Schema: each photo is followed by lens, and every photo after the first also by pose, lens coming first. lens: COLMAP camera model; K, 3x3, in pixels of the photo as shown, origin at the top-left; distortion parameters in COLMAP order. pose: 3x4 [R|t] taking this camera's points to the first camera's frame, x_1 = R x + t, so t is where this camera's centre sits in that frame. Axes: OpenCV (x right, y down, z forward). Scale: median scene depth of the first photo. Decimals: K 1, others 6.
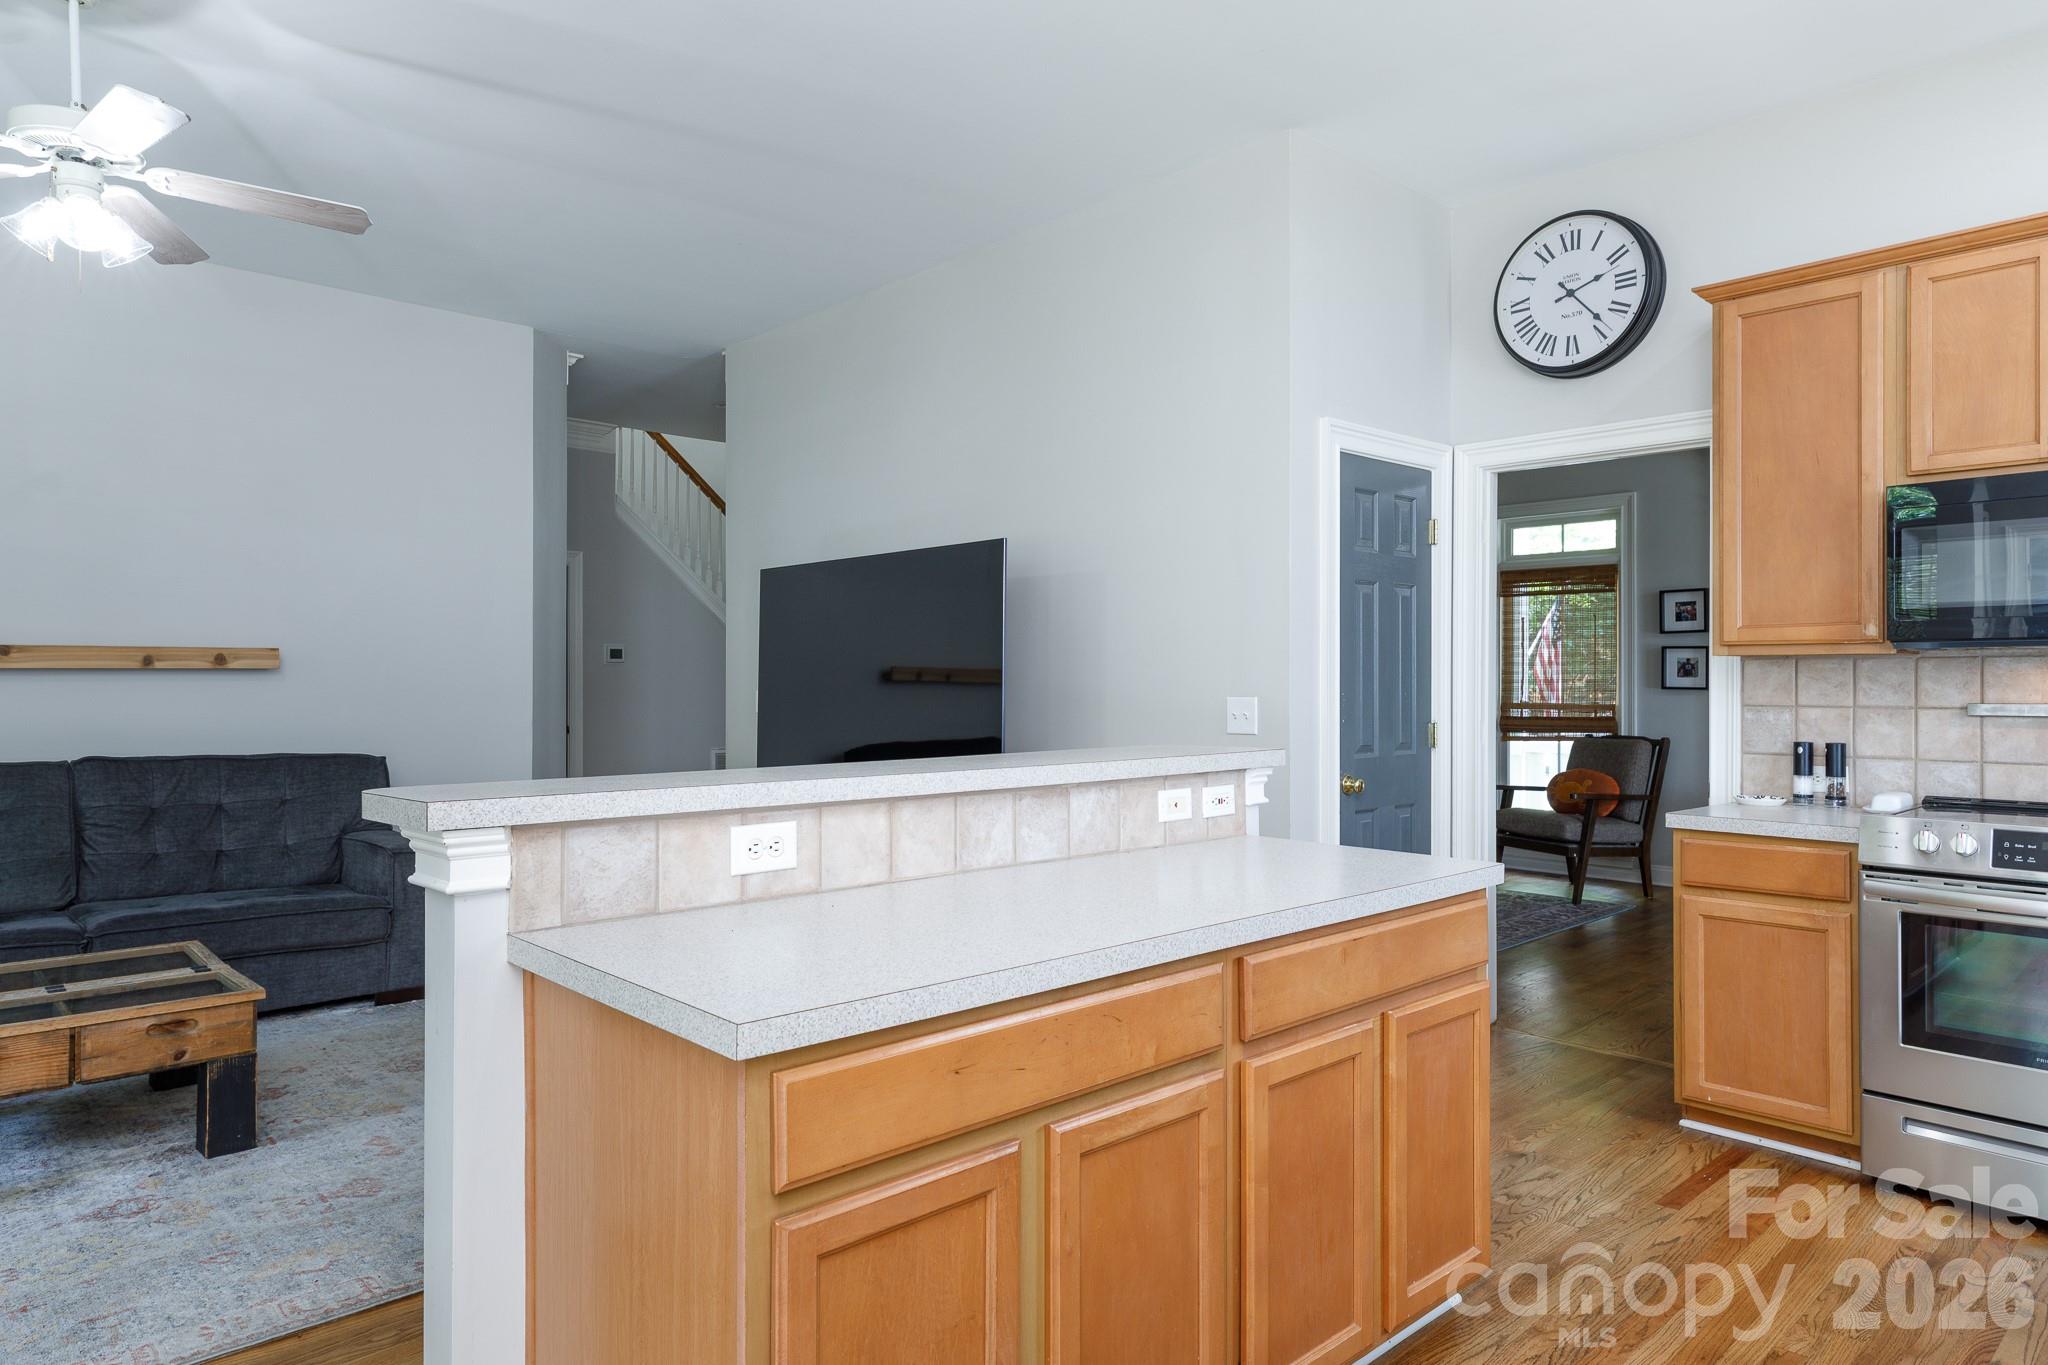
lens RADIAL K [[1240.5, 0, 1019.1], [0, 1240.5, 678.8], [0, 0, 1]] dist [0.007444, 0.001945]
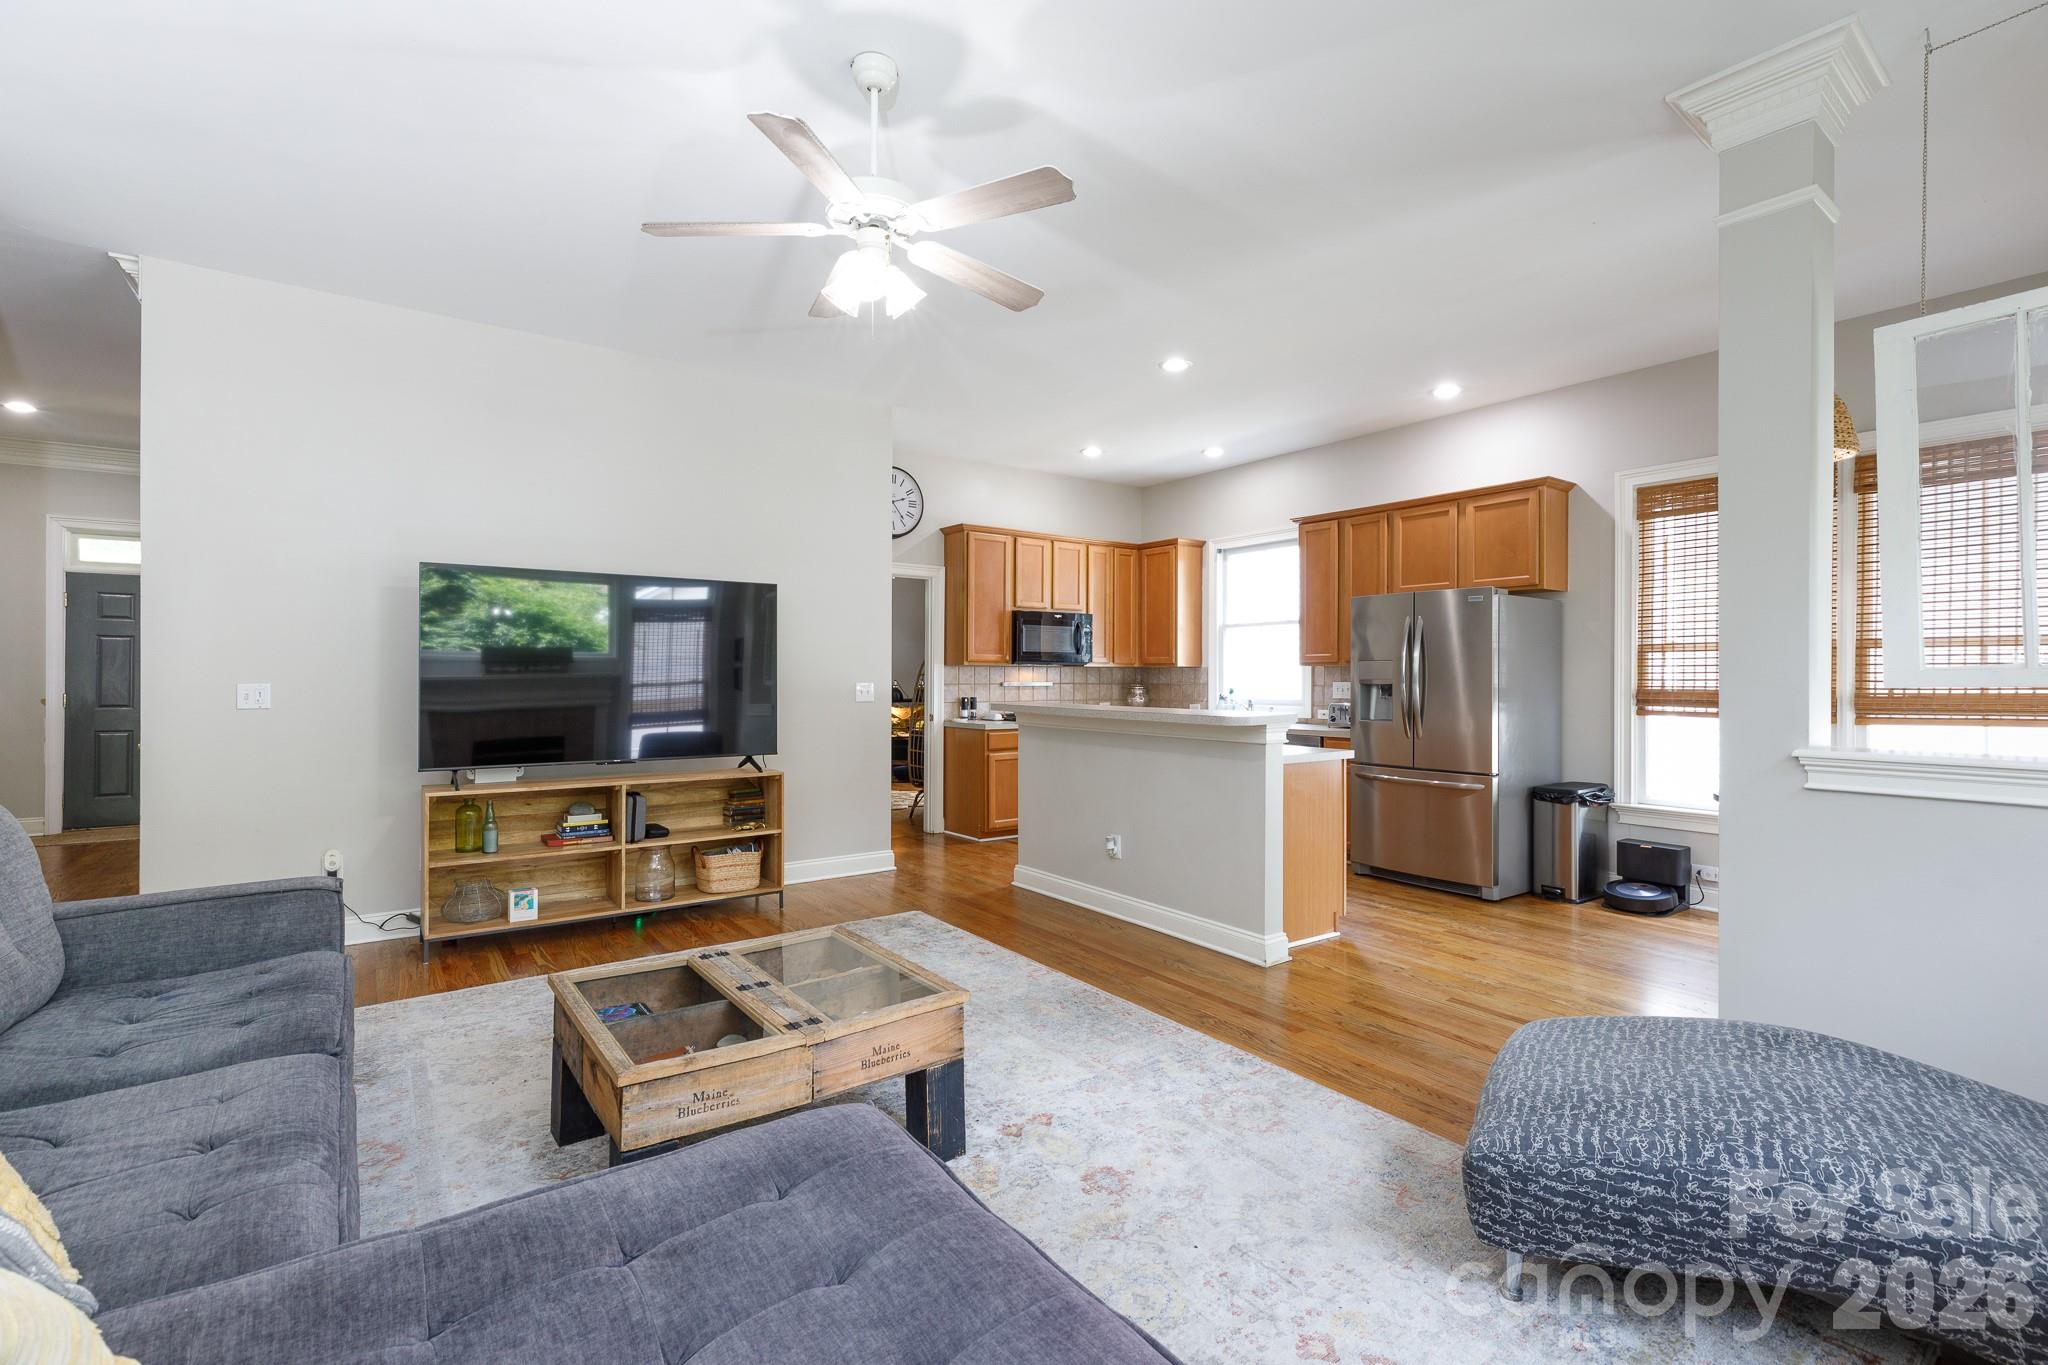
lens RADIAL K [[913.6, 0, 1024.6], [0, 913.6, 677.0], [0, 0, 1]] dist [0.002464, -0.000333]
pose [[0.126233, -0.001718, 0.991999, -1.210981], [-0.006271, 0.999977, 0.002530, 0.000865], [-0.991981, -0.006541, 0.126219, 0.573350]]
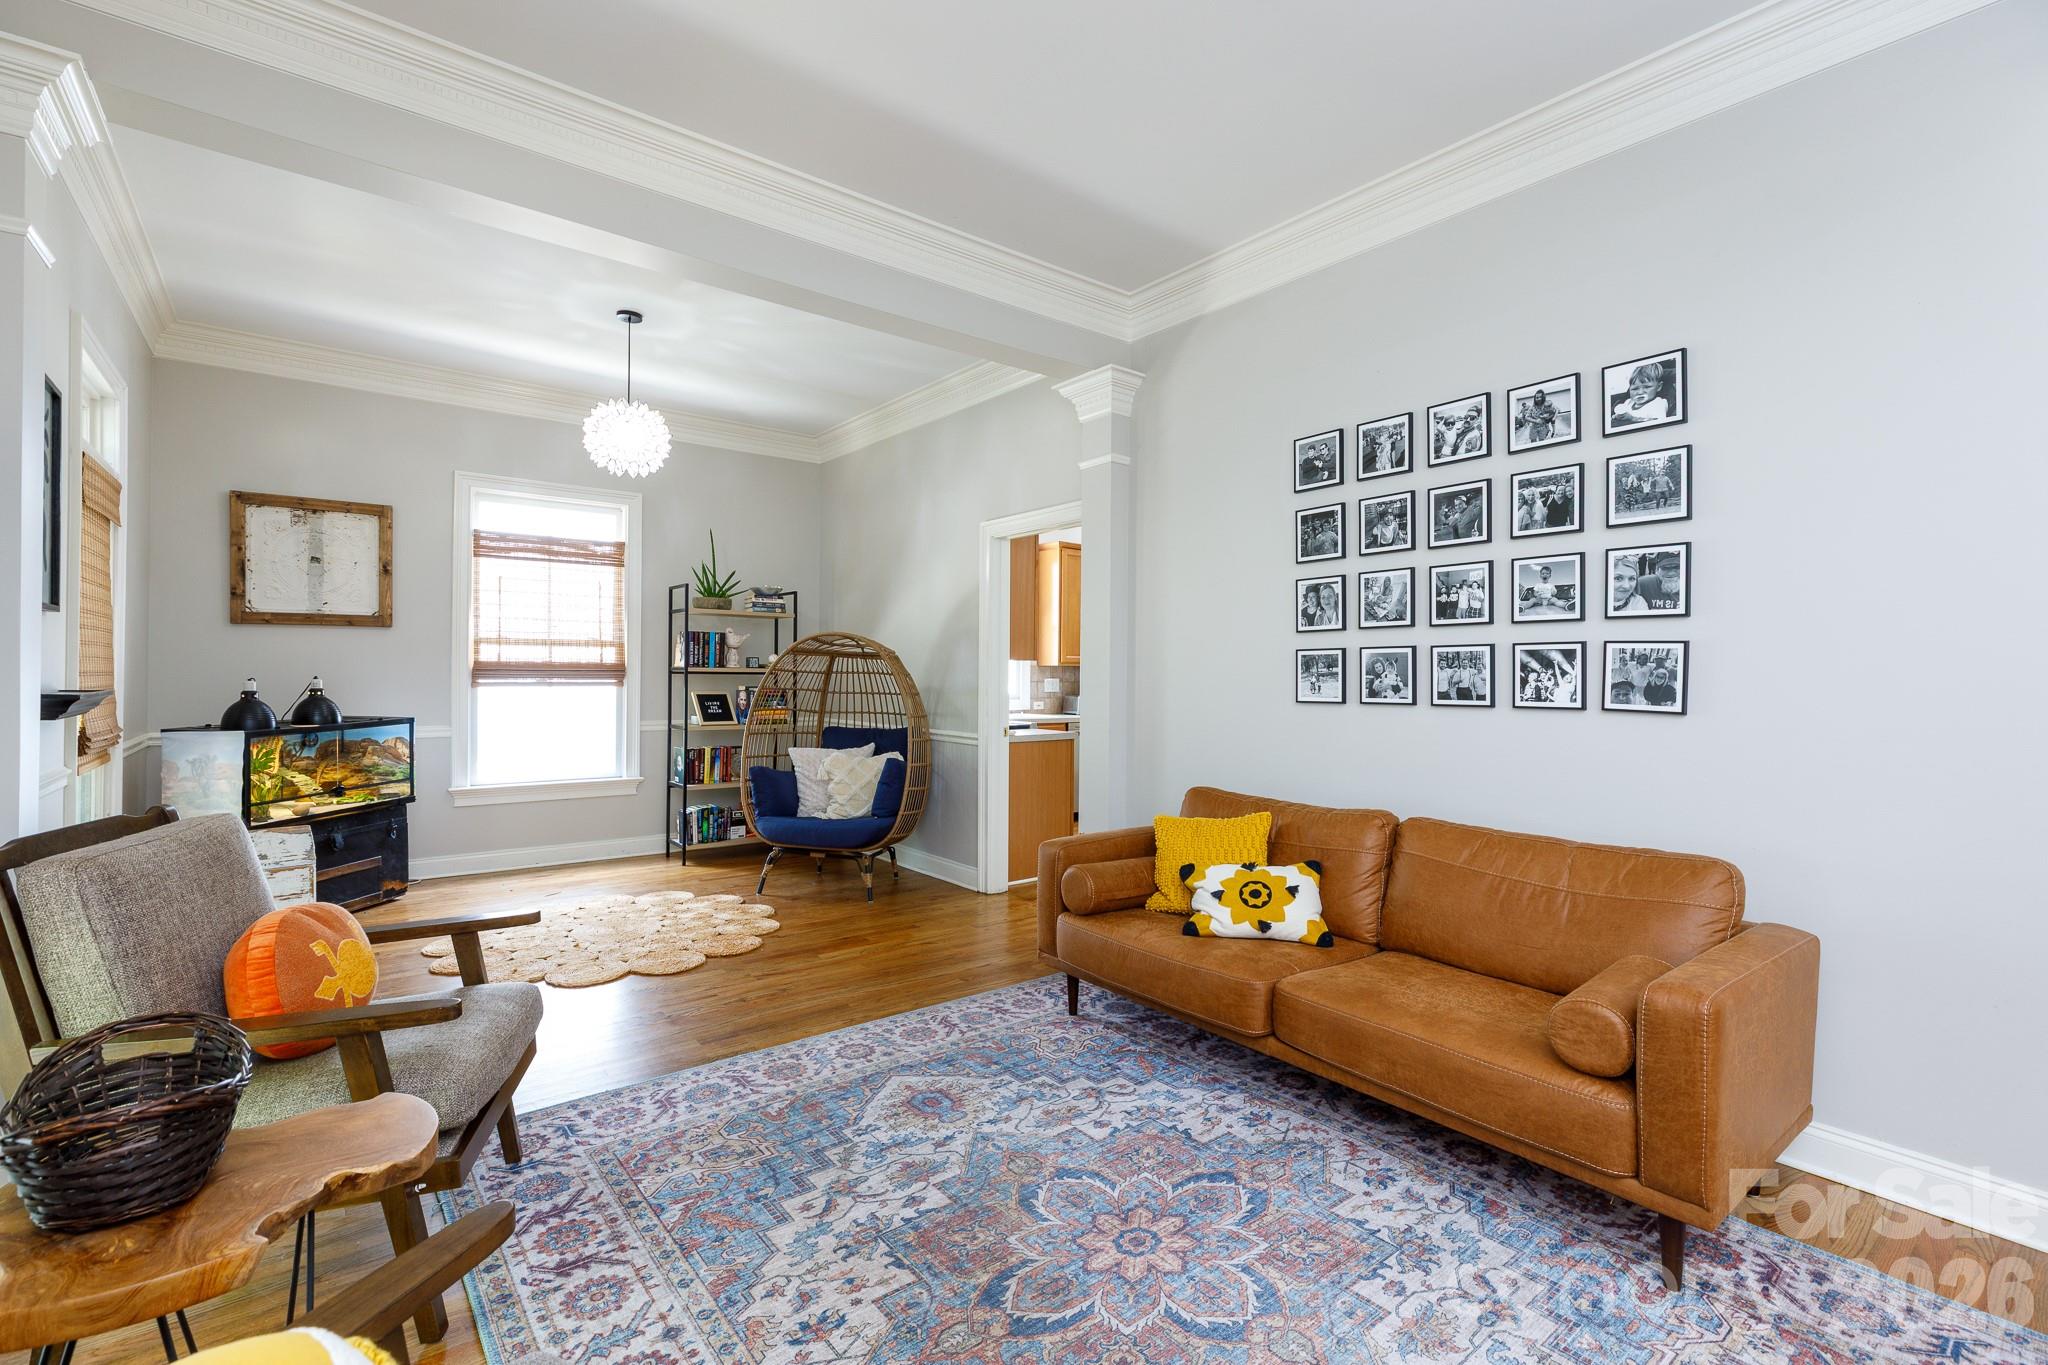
lens RADIAL K [[912.6, 0, 1024.1], [0, 912.6, 675.8], [0, 0, 1]] dist [0.003716, -0.000116]
pose [[-0.996126, -0.010022, 0.087363, 0.409921], [-0.010143, 0.999948, -0.000951, 0.008126], [-0.087349, -0.001833, -0.996176, 2.264195]]
